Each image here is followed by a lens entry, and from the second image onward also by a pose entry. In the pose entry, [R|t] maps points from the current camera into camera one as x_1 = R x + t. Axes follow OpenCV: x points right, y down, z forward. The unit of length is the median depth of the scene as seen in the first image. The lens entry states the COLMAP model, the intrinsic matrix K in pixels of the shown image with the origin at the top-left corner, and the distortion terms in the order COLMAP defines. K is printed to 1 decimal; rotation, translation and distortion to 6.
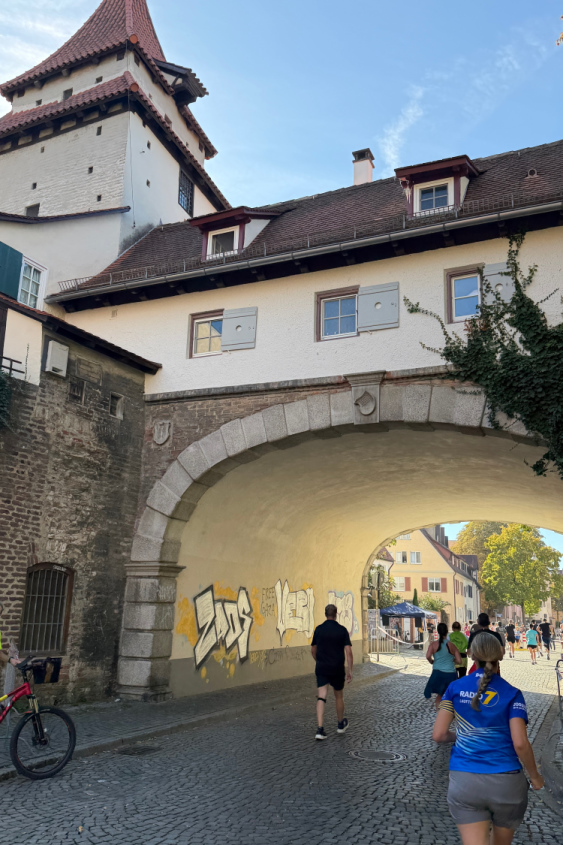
lens RADIAL K [[701.4, 0, 281.5], [0, 701.4, 422.5], [0, 0, 1]] dist [0.142726, -0.255826]
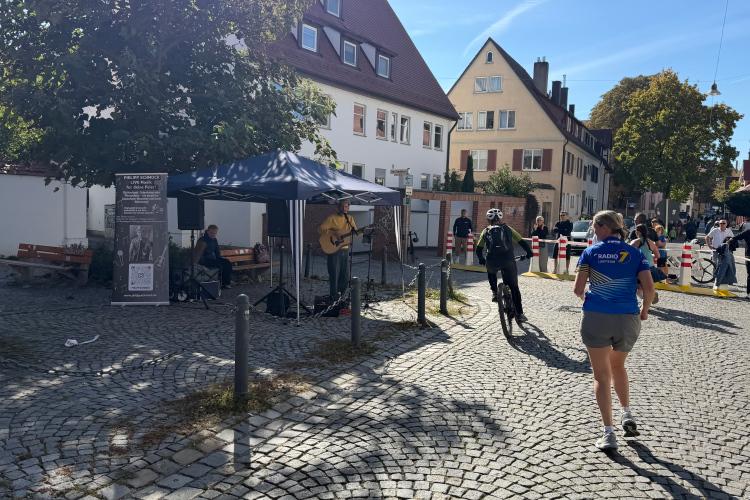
lens RADIAL K [[622.6, 0, 377.0], [0, 622.6, 236.8], [0, 0, 1]] dist [0.142726, -0.255826]
pose [[0.994591, 0.012236, -0.103144, 0.523437], [0.019866, 0.952292, 0.304540, 0.457911], [0.101949, -0.304942, 0.946899, 1.630447]]
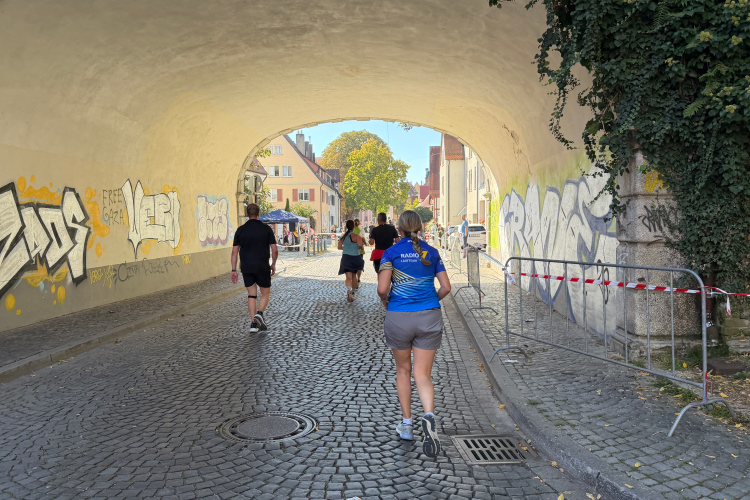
lens RADIAL K [[622.6, 0, 377.0], [0, 622.6, 236.8], [0, 0, 1]] dist [0.142726, -0.255826]
pose [[0.945346, -0.050528, 0.322130, 0.025559], [-0.042148, 0.960697, 0.274382, 0.072497], [-0.323333, -0.272963, 0.906061, 0.237158]]
